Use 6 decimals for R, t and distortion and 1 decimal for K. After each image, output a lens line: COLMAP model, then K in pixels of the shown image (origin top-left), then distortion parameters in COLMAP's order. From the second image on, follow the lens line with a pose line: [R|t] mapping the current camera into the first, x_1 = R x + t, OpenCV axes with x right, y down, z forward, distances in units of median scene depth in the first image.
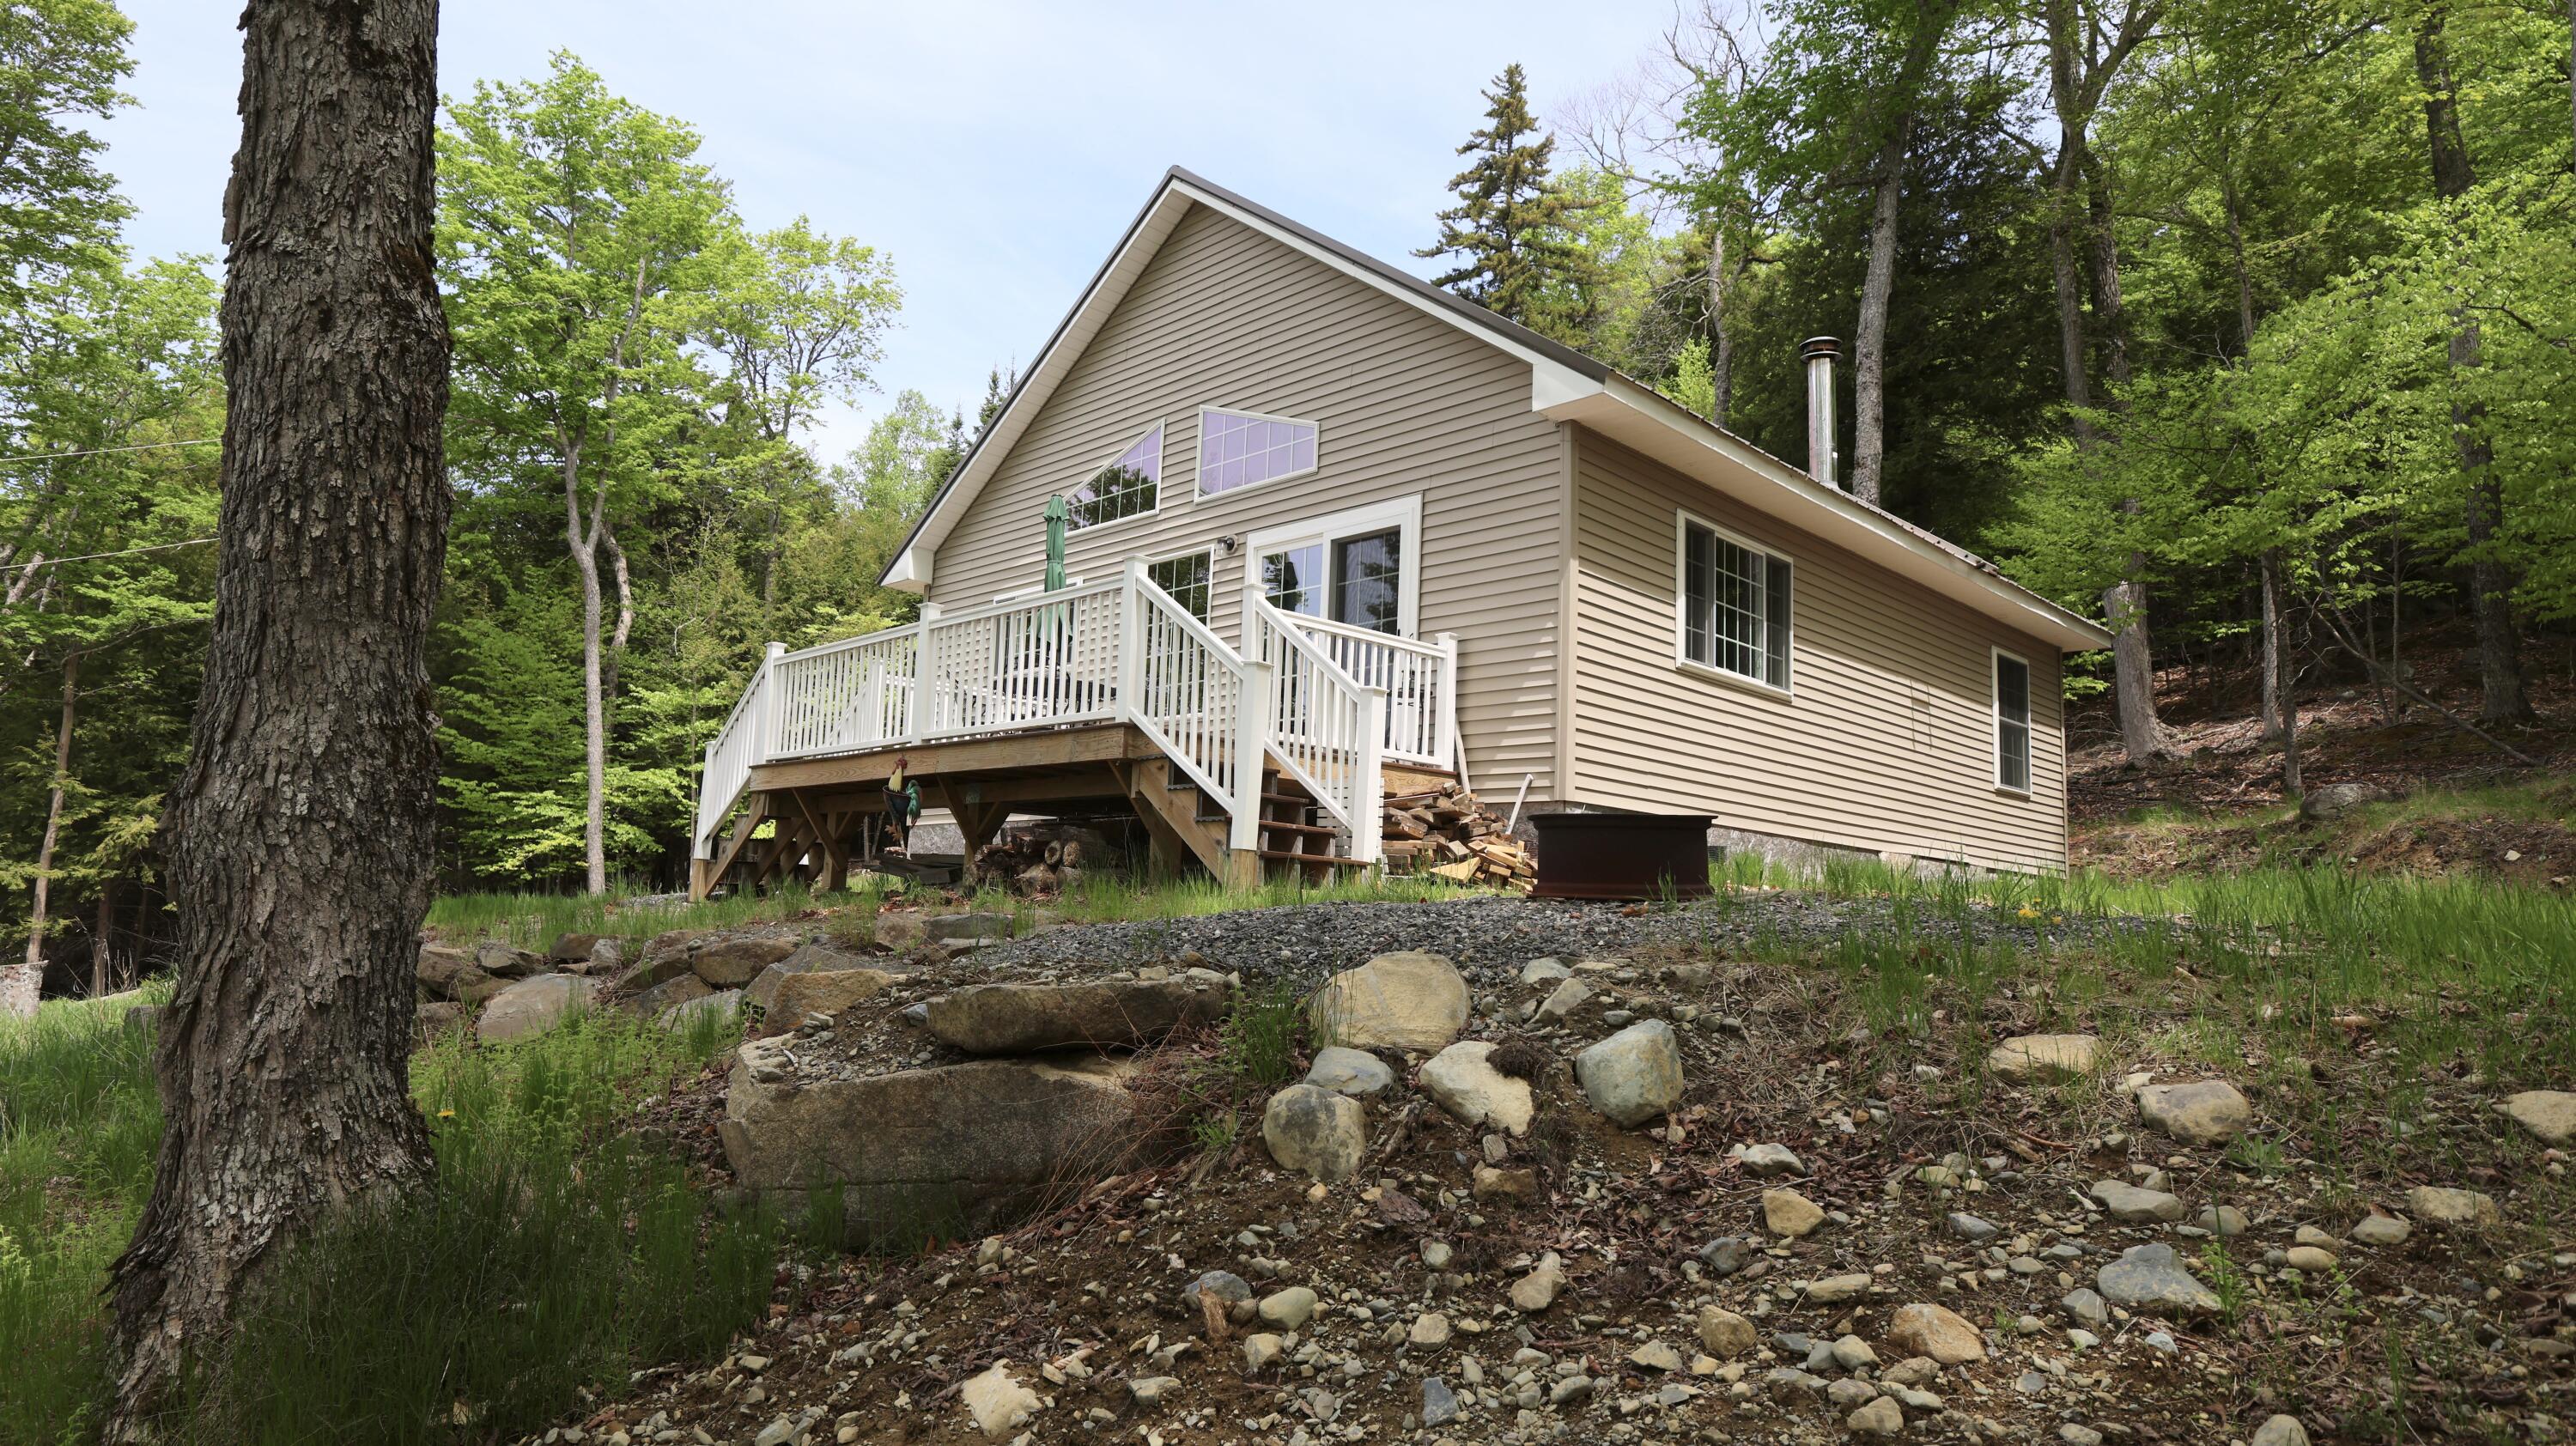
lens RADIAL K [[1483.5, 0, 1288.0], [0, 1483.5, 723.0], [0, 0, 1]] dist [0.000791, -0.000603]
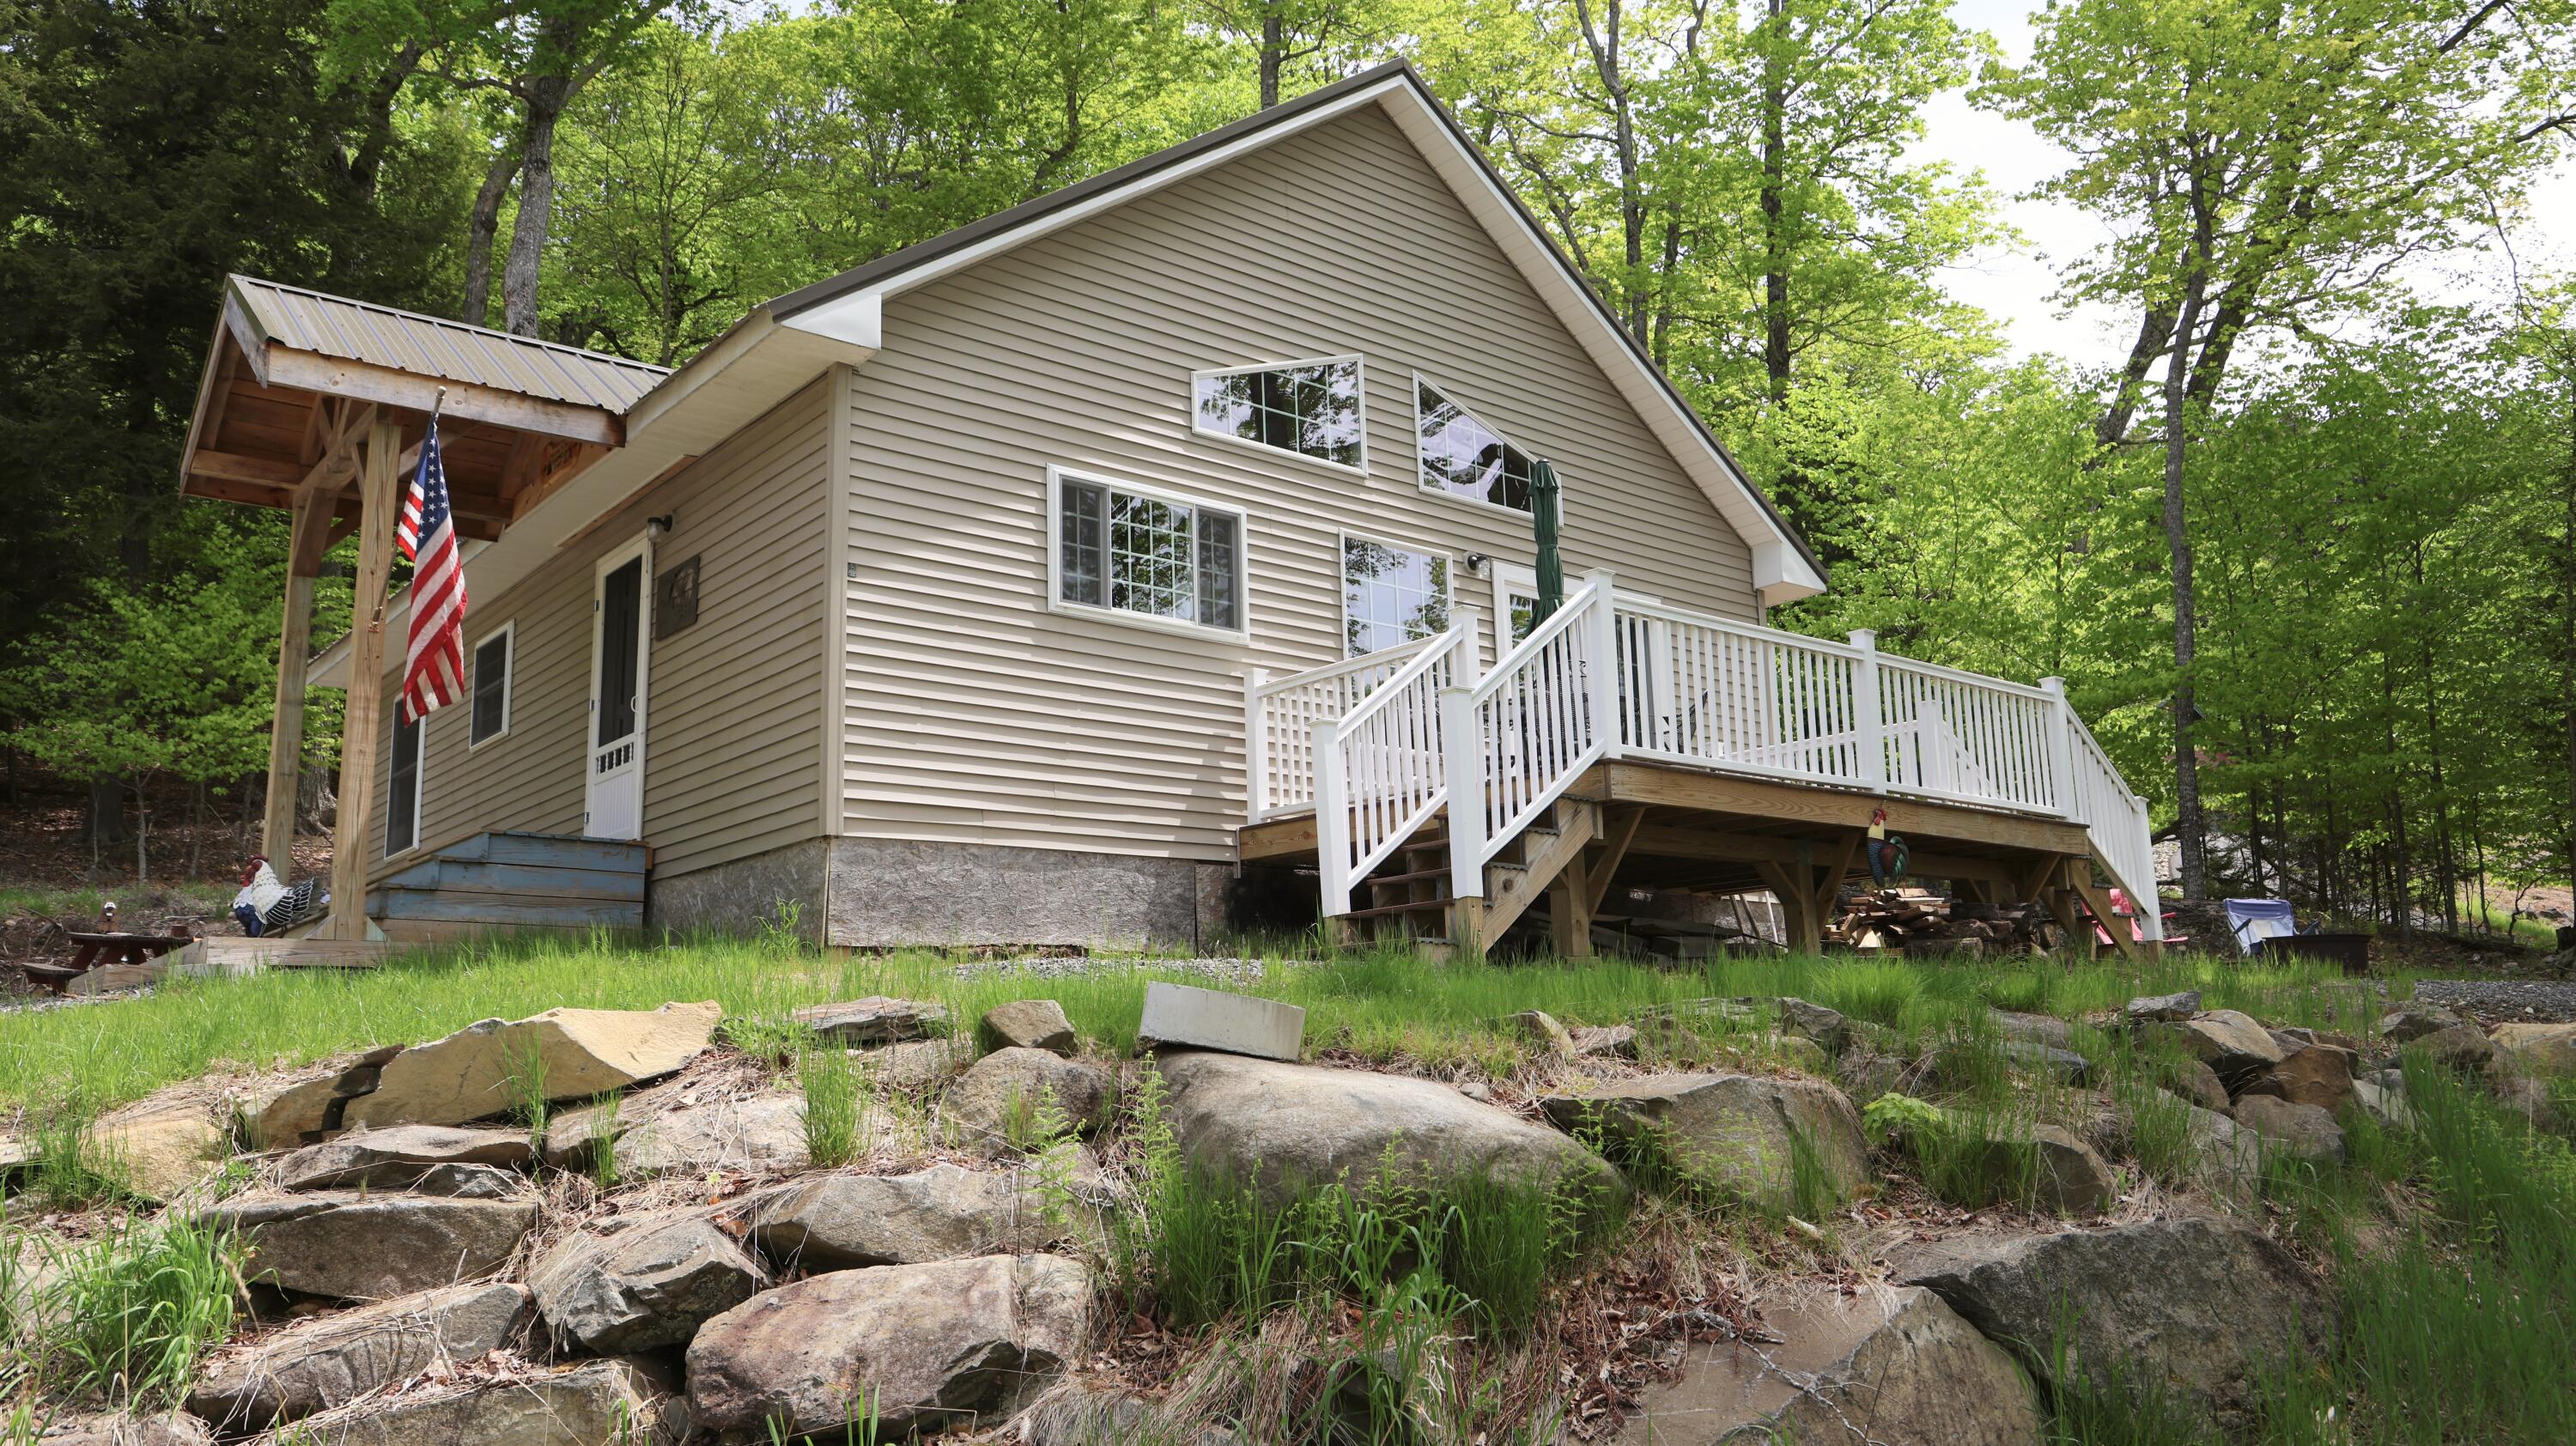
lens RADIAL K [[1813.3, 0, 1288.0], [0, 1813.3, 723.0], [0, 0, 1]] dist [-0.000293, 0.000031]
pose [[0.089851, 0.146501, 0.985121, -1.328514], [-0.105707, 0.984938, -0.136833, 0.155557], [-0.990330, -0.091839, 0.103984, 1.243739]]
